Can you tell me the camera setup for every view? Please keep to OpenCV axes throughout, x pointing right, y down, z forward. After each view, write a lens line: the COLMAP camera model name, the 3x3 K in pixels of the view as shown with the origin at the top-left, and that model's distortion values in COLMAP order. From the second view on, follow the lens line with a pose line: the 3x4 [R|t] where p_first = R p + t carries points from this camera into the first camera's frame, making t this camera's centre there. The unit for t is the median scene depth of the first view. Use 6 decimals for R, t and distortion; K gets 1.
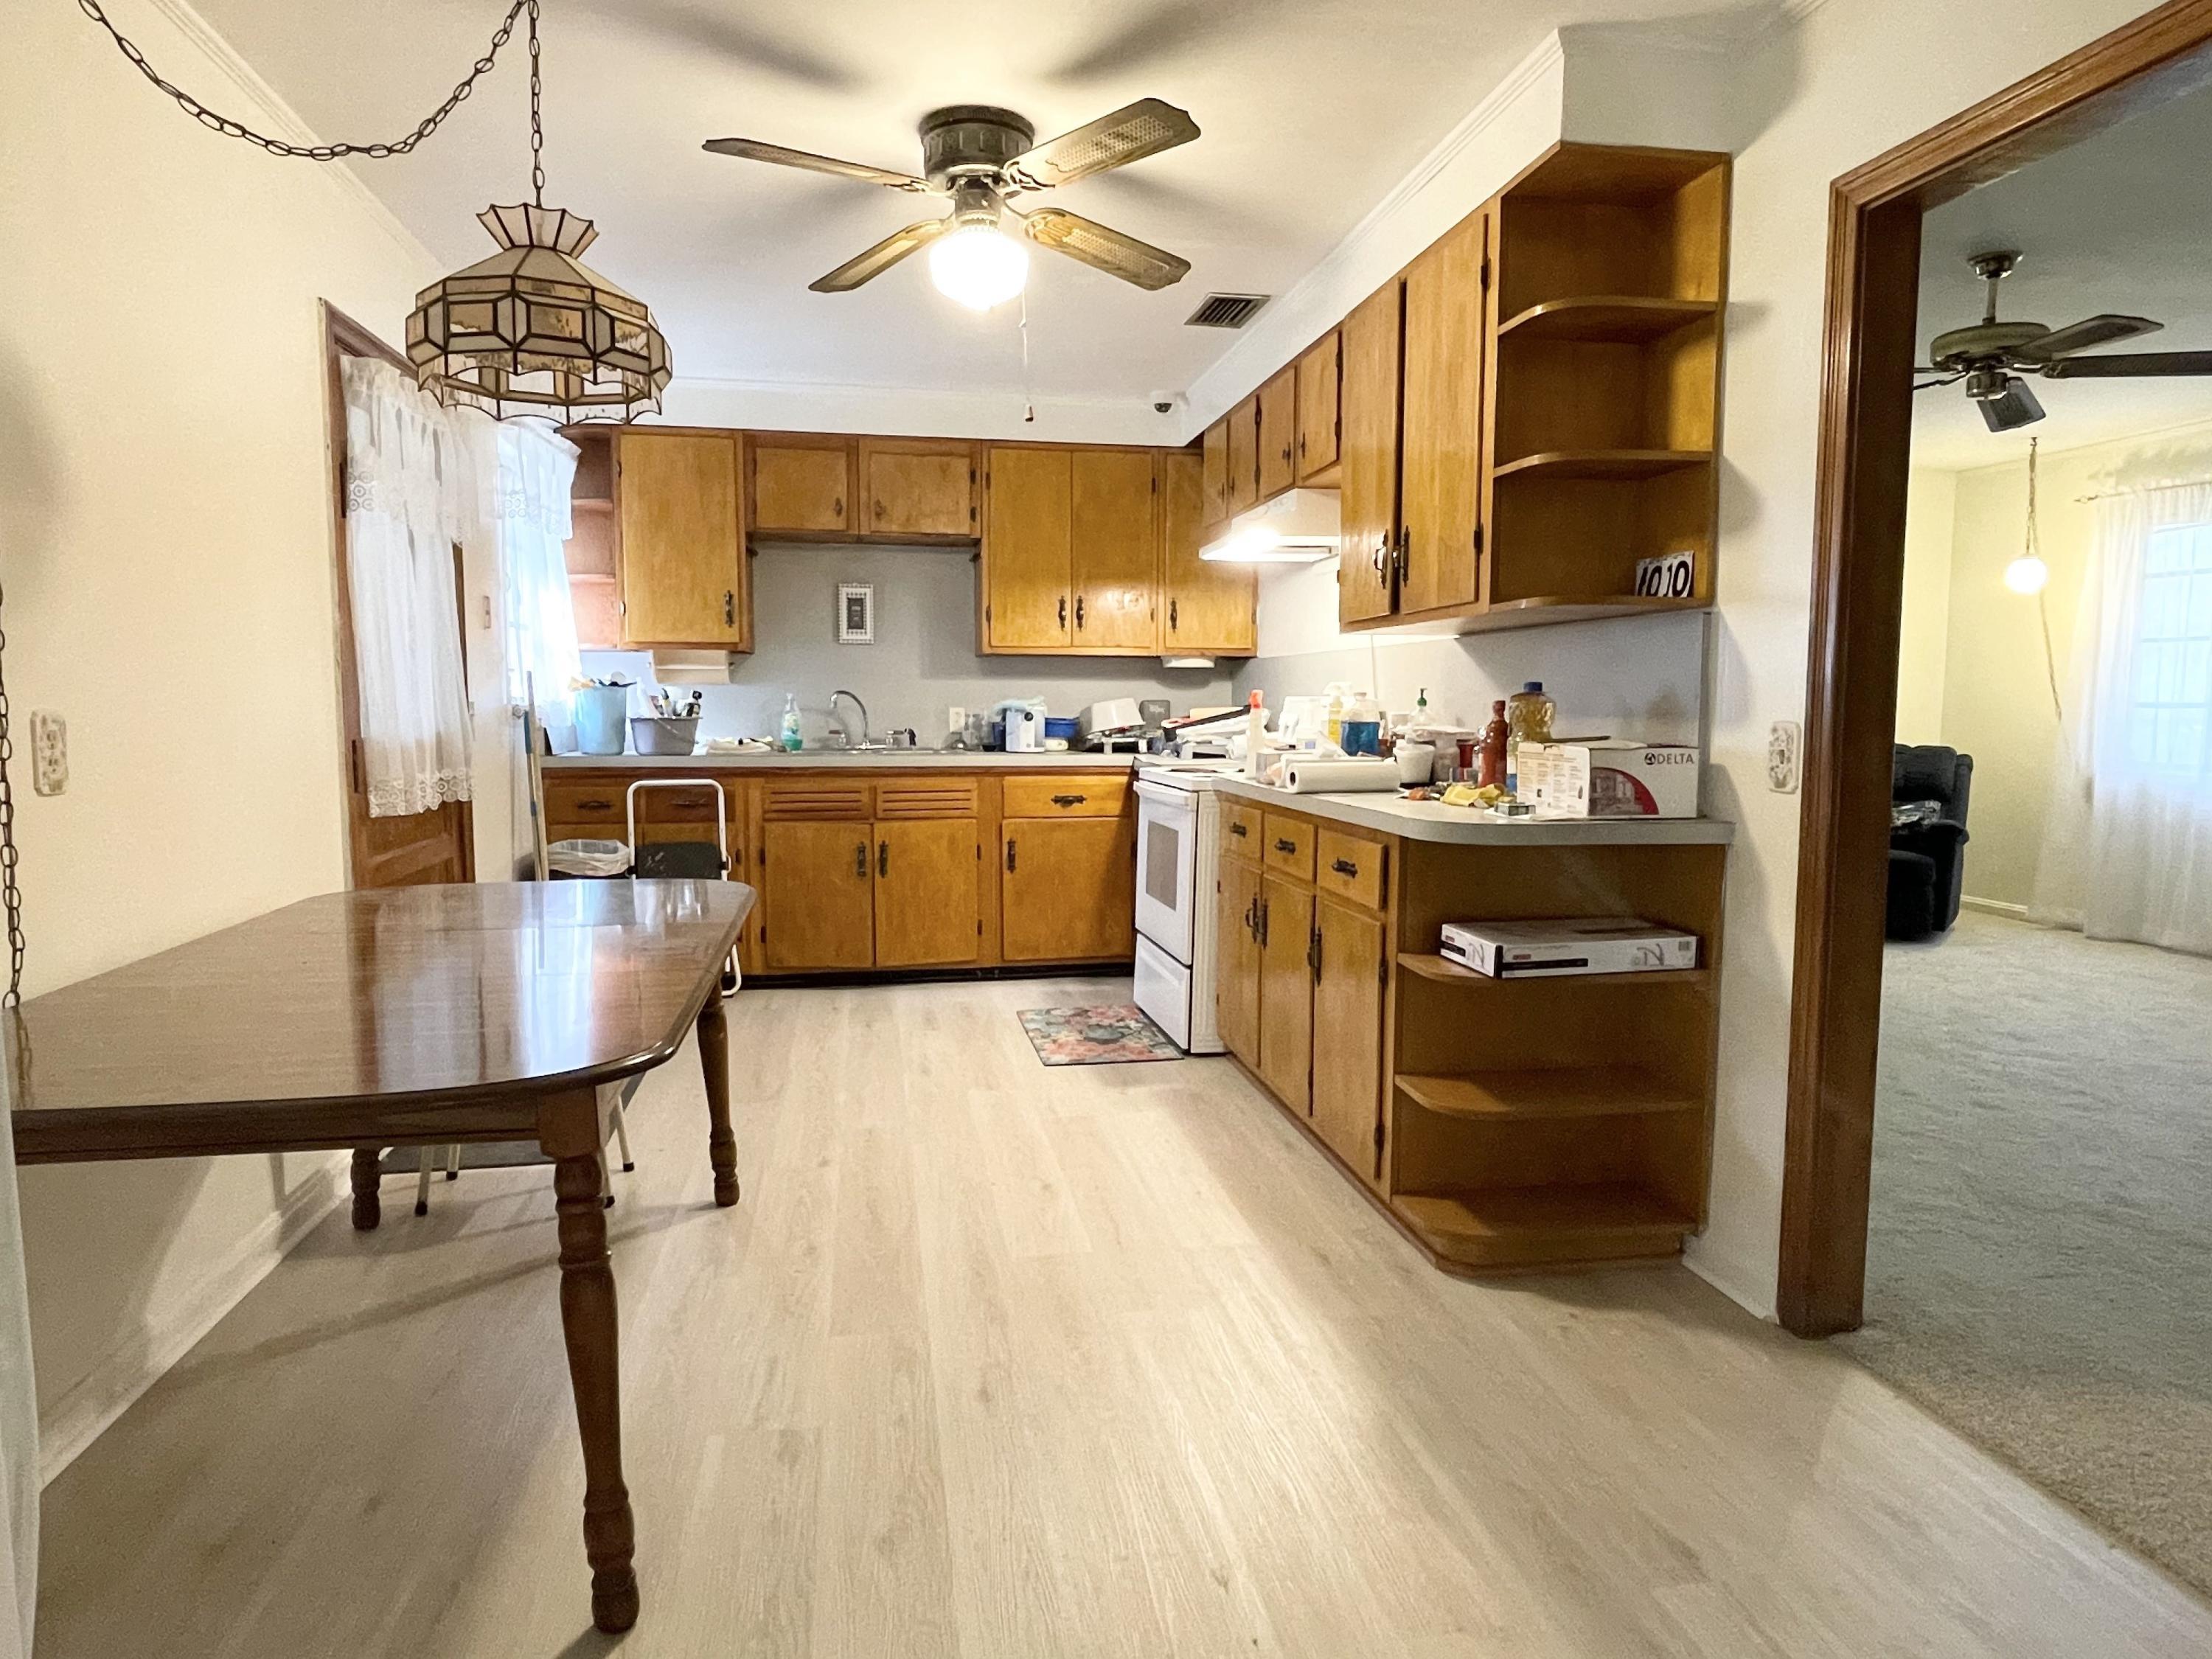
lens RADIAL K [[1331.2, 0, 1104.4], [0, 1331.2, 830.3], [0, 0, 1]] dist [-0.000240, -0.001021]
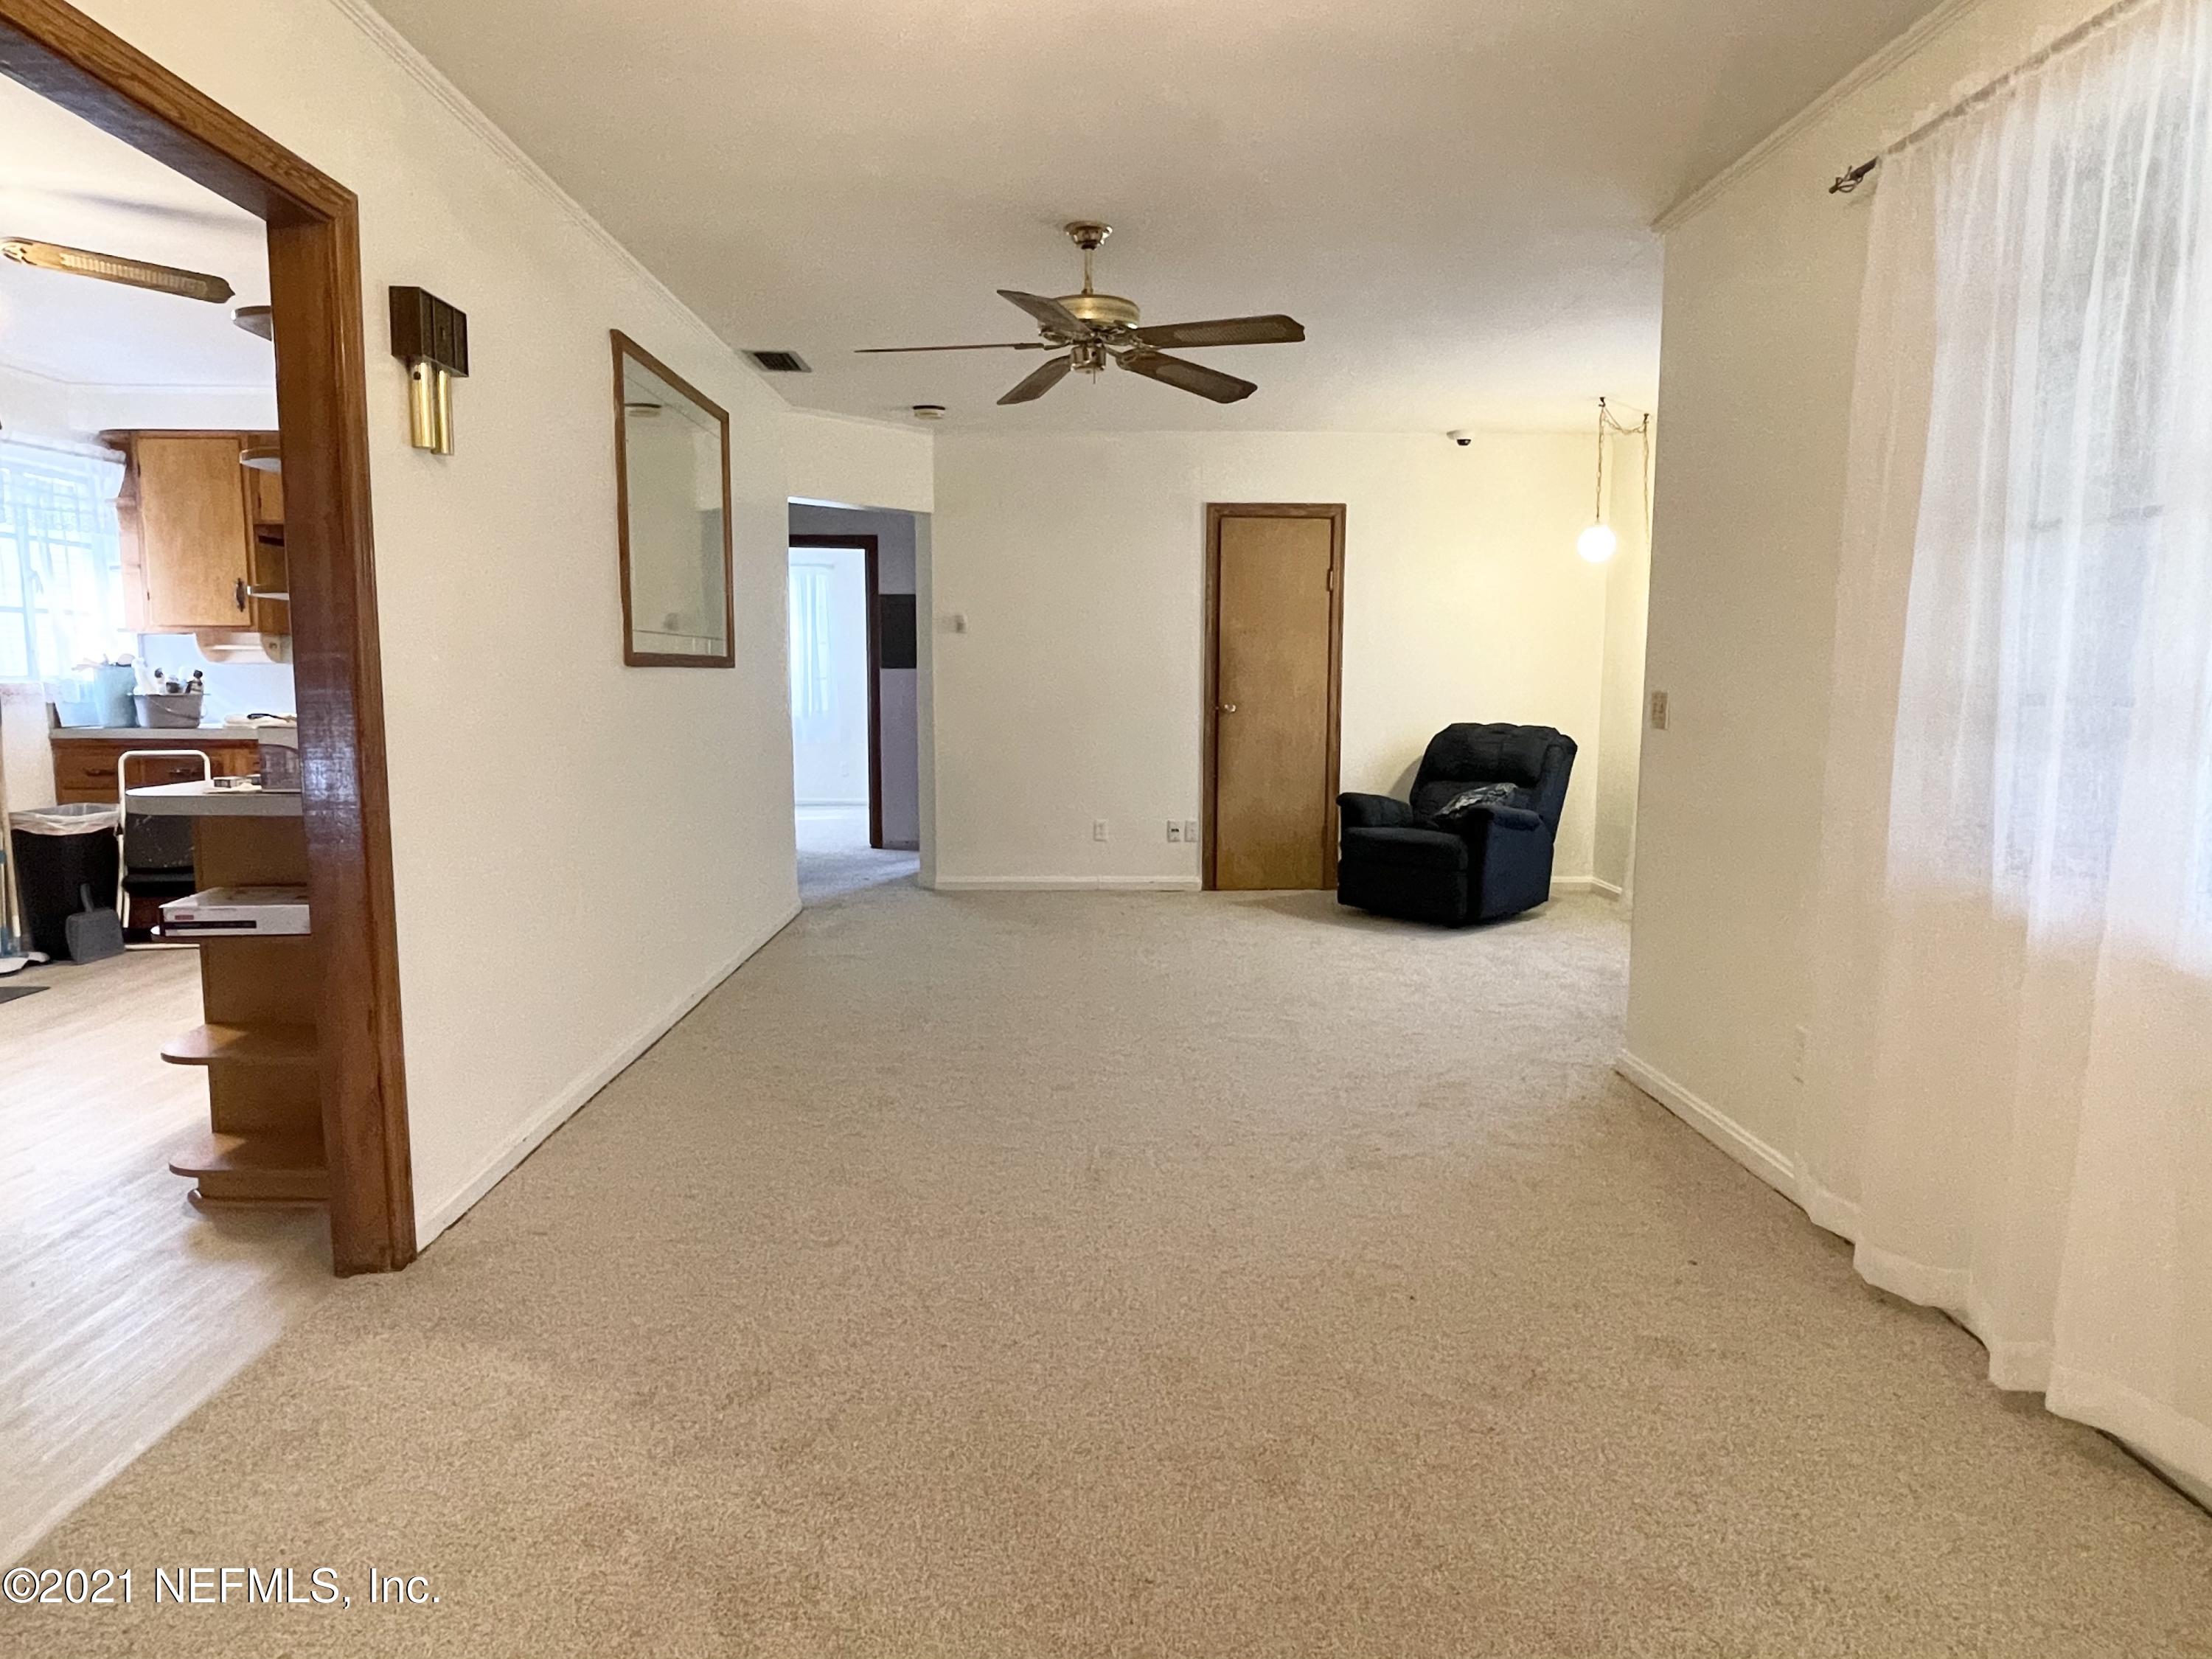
lens RADIAL K [[1331.2, 0, 1104.3], [0, 1331.2, 828.5], [0, 0, 1]] dist [-0.000240, -0.001021]
pose [[0.988736, 0.016700, -0.148734, 0.608762], [-0.014044, 0.999723, 0.018889, -0.004526], [0.149009, -0.016588, 0.988697, 0.015973]]
